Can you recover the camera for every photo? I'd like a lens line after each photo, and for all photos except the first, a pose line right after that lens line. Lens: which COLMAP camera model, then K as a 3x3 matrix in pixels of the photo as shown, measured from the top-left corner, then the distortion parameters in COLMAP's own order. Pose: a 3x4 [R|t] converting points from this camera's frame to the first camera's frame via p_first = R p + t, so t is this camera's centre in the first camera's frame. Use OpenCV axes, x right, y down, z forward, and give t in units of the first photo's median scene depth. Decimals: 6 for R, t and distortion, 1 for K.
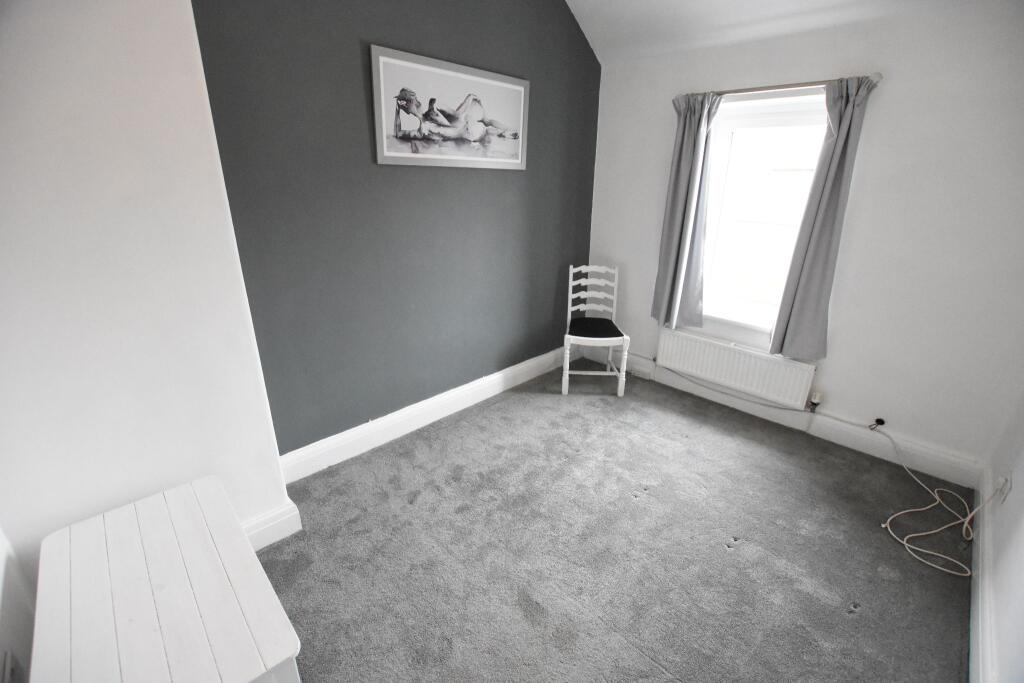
lens RADIAL K [[449.1, 0, 513.8], [0, 449.1, 342.8], [0, 0, 1]] dist [-0.021655, -0.000331]
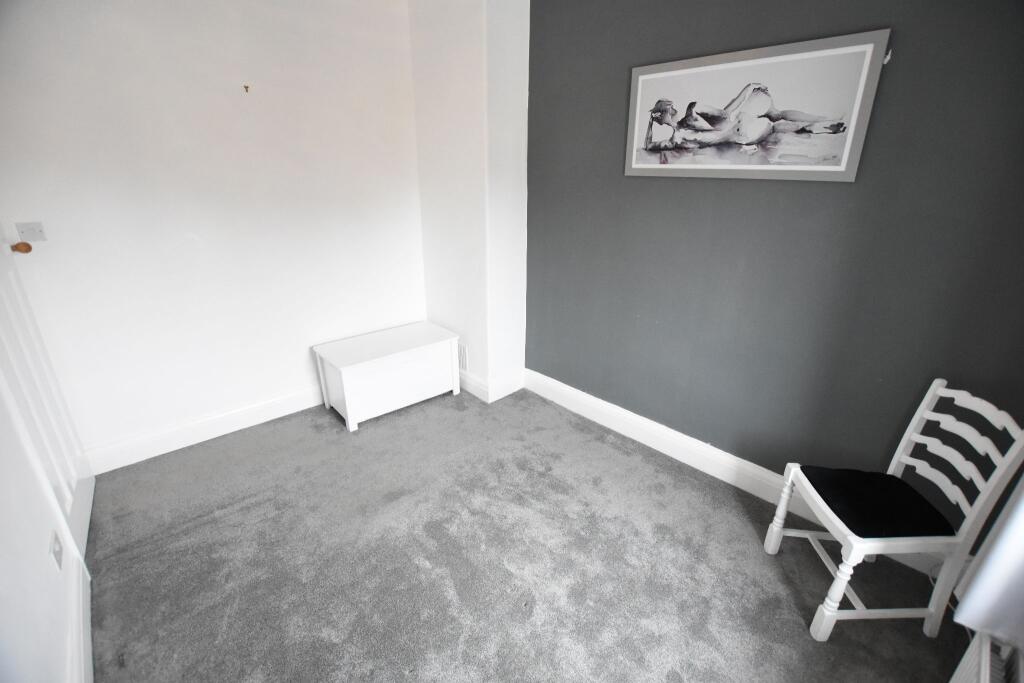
lens RADIAL K [[449.1, 0, 512.8], [0, 449.1, 342.7], [0, 0, 1]] dist [-0.021655, -0.000331]
pose [[-0.035243, 0.336395, -0.941061, 0.782884], [-0.359036, 0.874518, 0.326054, -0.266525], [0.932658, 0.349366, 0.089958, 0.699472]]
